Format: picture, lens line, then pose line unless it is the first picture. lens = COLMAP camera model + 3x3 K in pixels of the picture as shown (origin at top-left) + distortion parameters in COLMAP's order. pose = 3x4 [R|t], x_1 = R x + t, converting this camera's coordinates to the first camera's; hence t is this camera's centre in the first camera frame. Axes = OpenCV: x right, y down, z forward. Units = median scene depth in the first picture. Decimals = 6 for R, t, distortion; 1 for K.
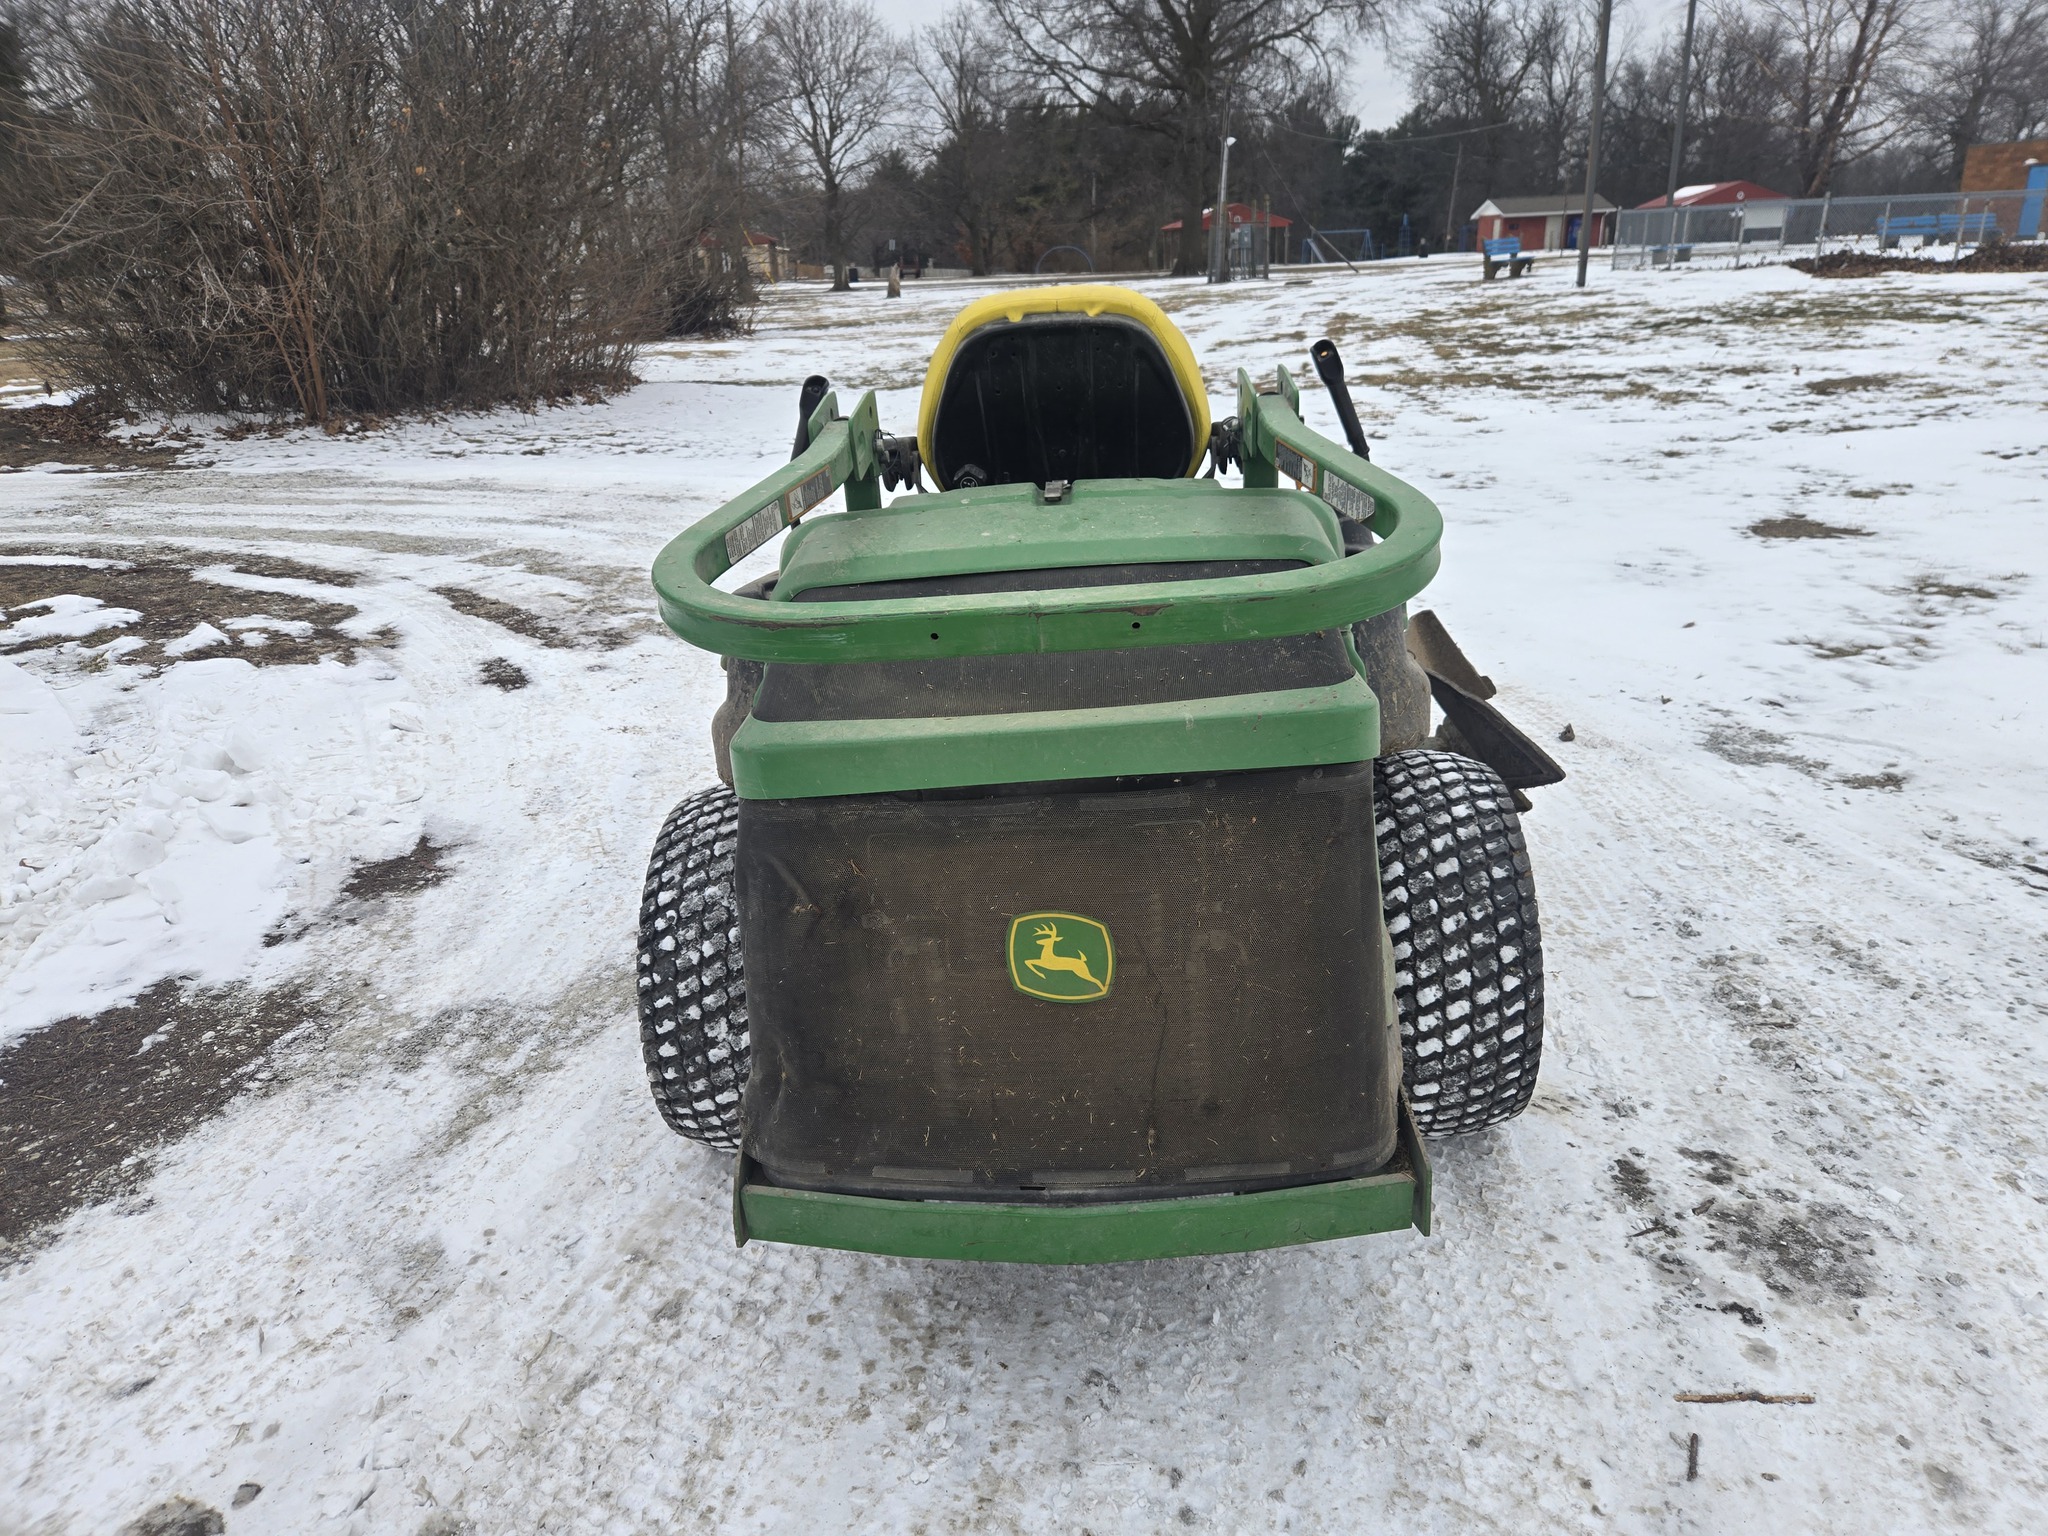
lens RADIAL K [[1375.4, 0, 1040.2], [0, 1375.4, 786.4], [0, 0, 1]] dist [0.074765, -0.064430]
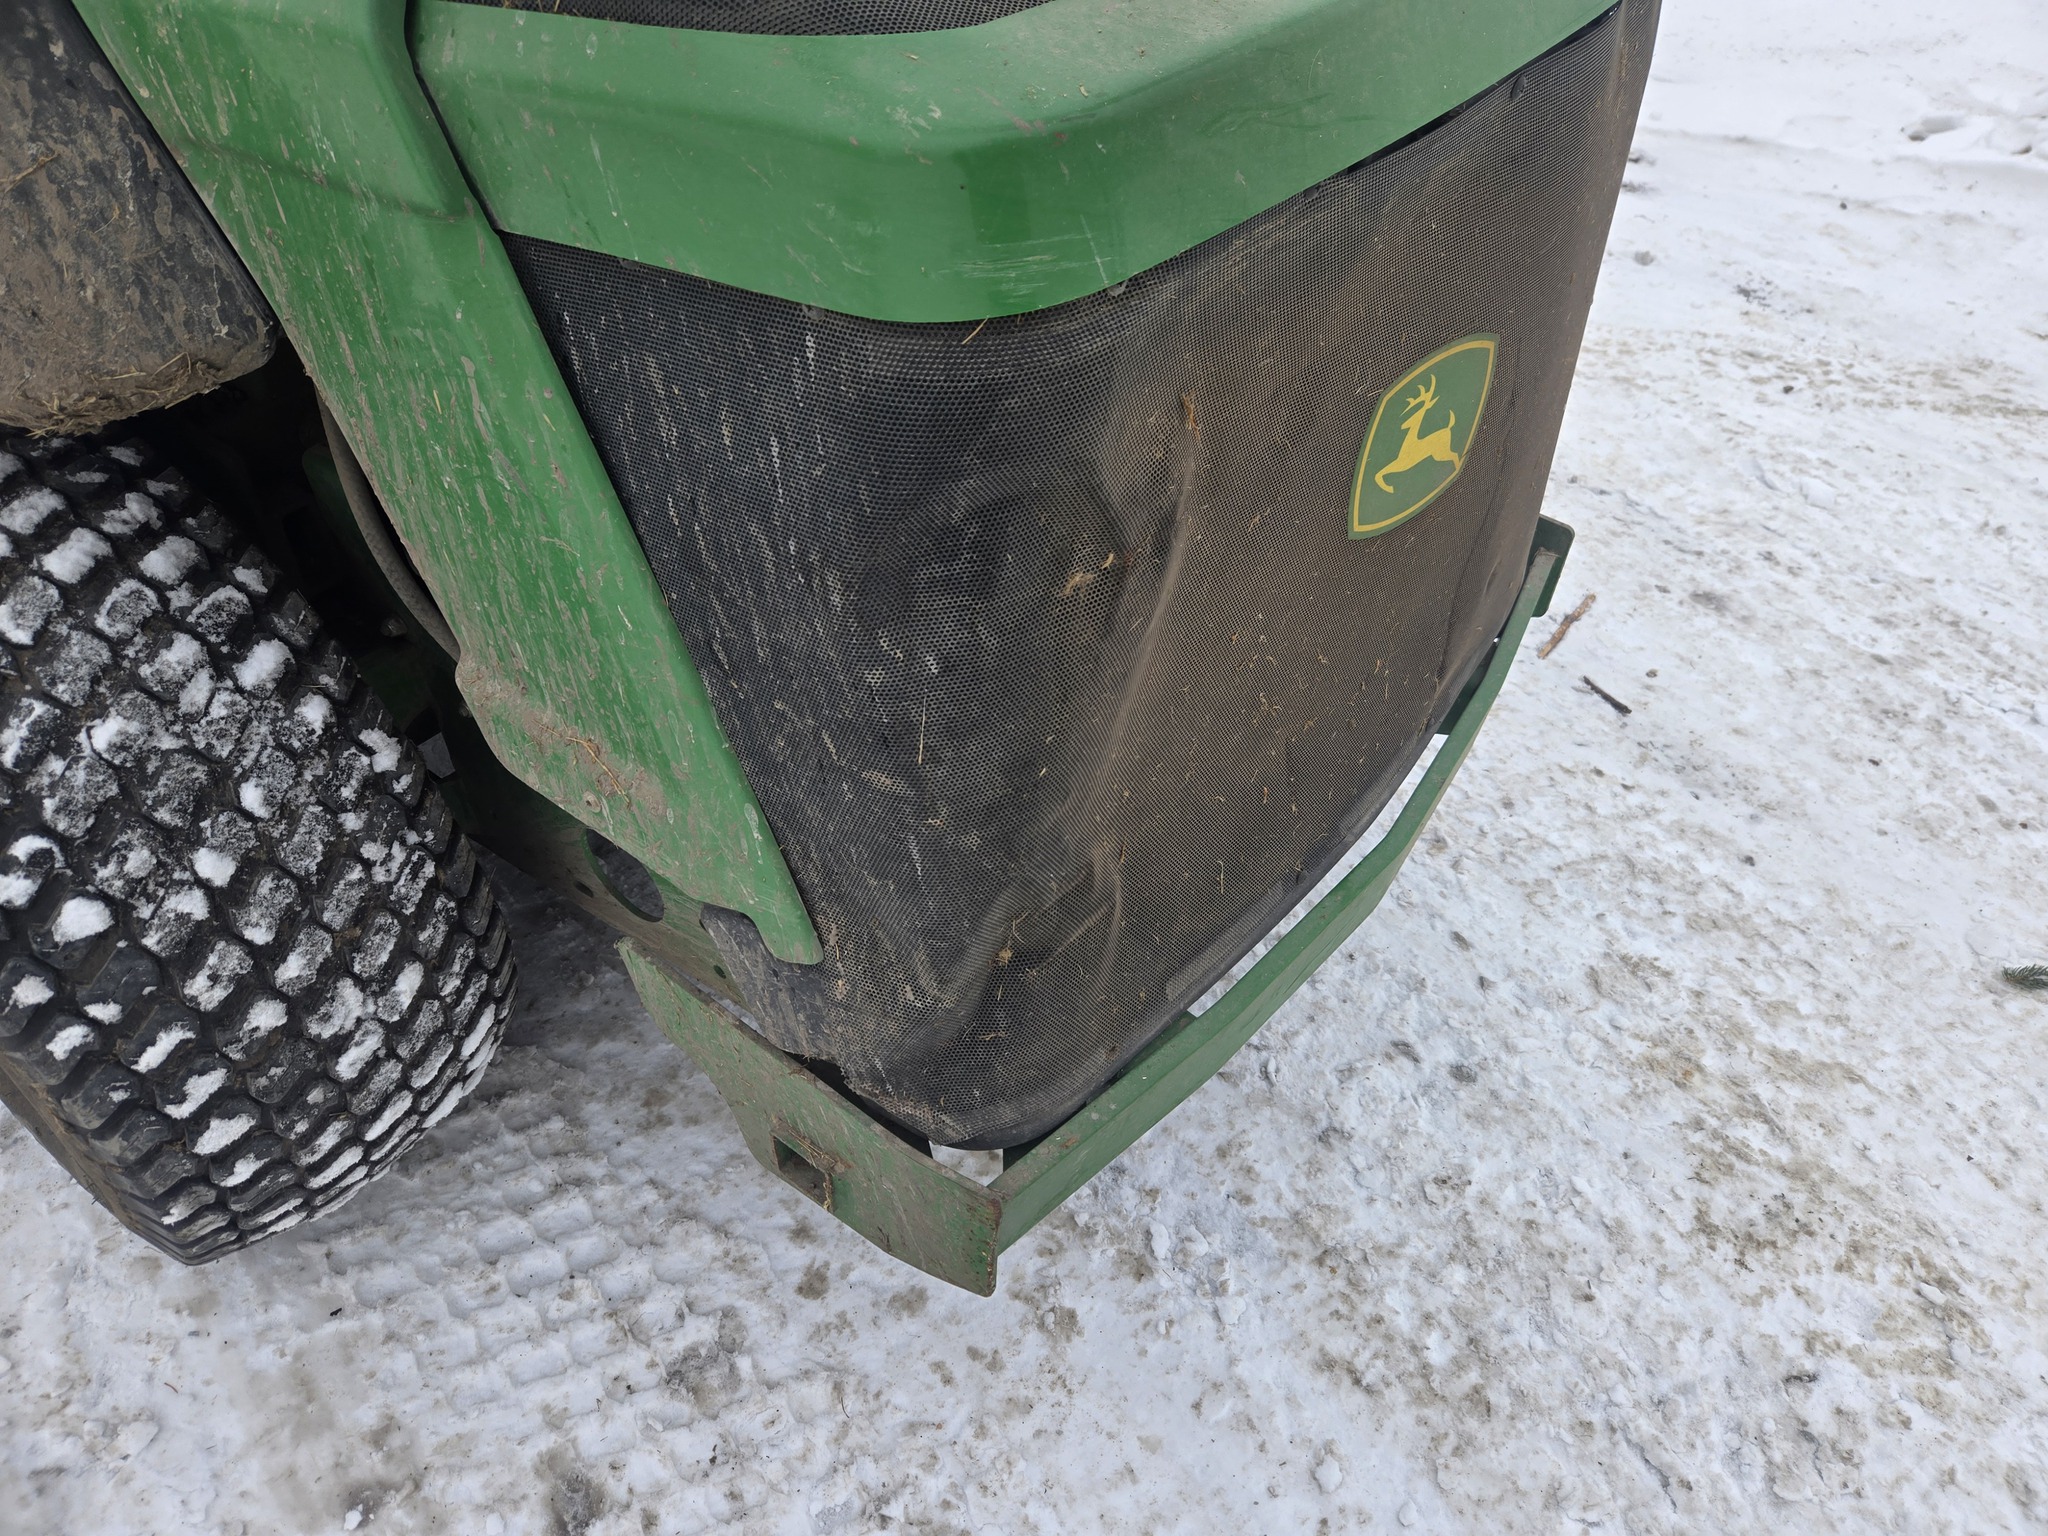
lens RADIAL K [[1375.4, 0, 1053.8], [0, 1375.4, 759.9], [0, 0, 1]] dist [0.074765, -0.064430]
pose [[0.558850, -0.517552, 0.647940, -0.347975], [0.220523, 0.845956, 0.485519, -0.041922], [-0.799410, -0.128447, 0.586895, 0.603263]]
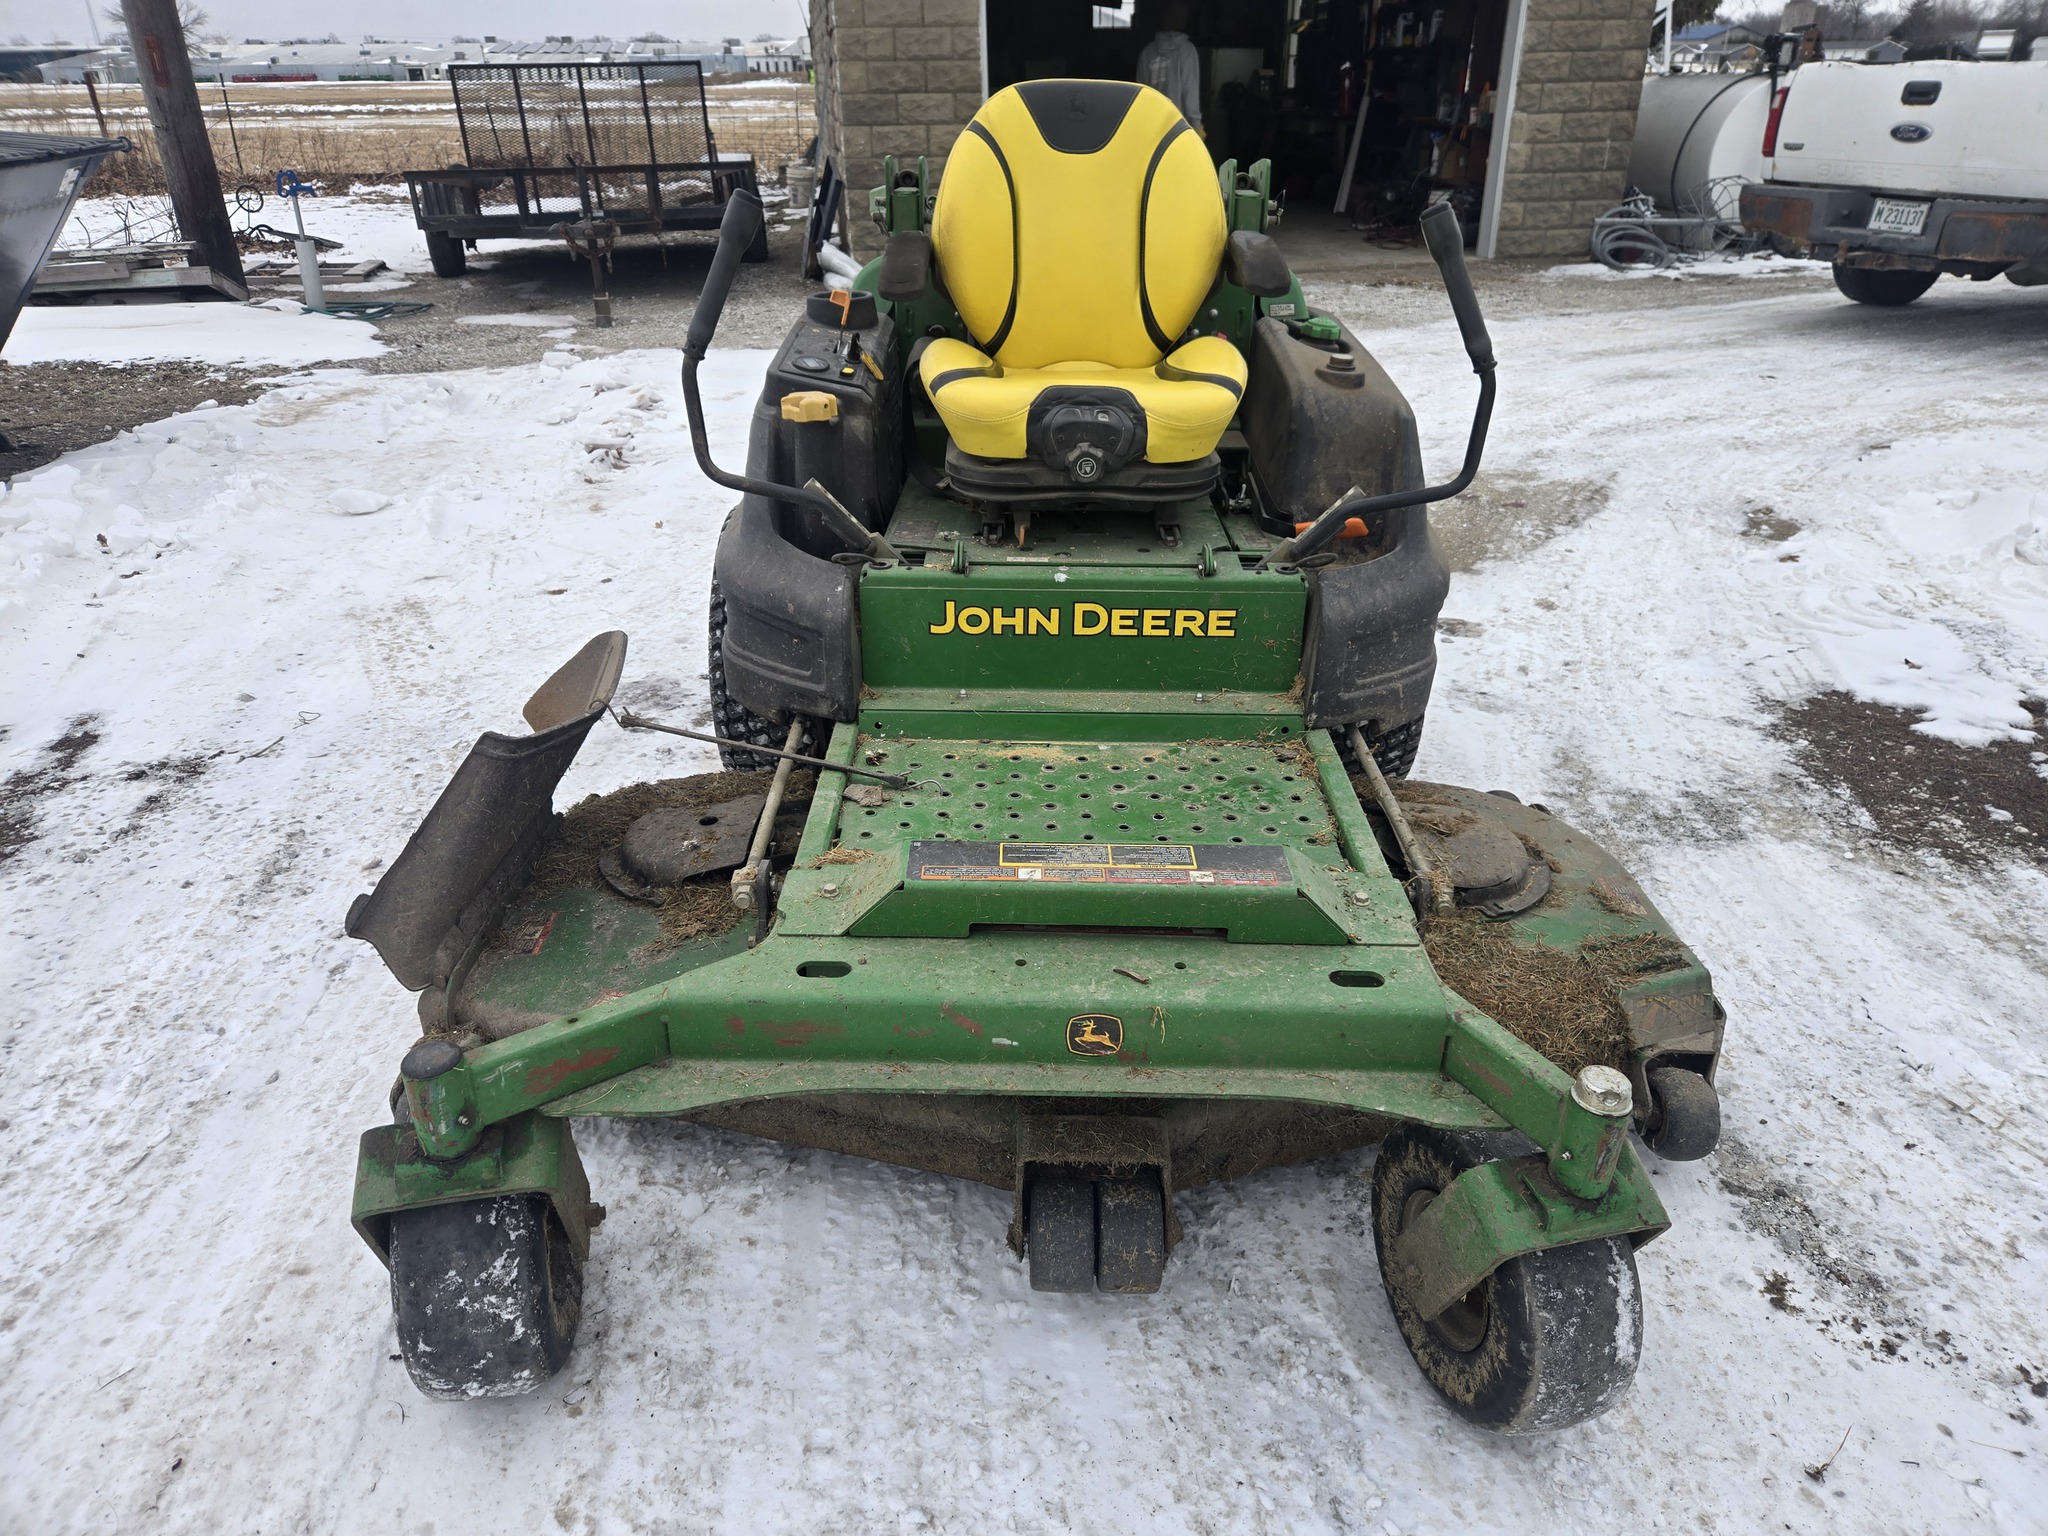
lens RADIAL K [[1375.4, 0, 1026.1], [0, 1375.4, 737.2], [0, 0, 1]] dist [0.074765, -0.064430]
pose [[-0.997702, 0.065193, -0.018458, 0.107479], [0.030810, 0.679144, 0.733358, -0.831219], [0.060345, 0.731104, -0.679592, 2.157510]]
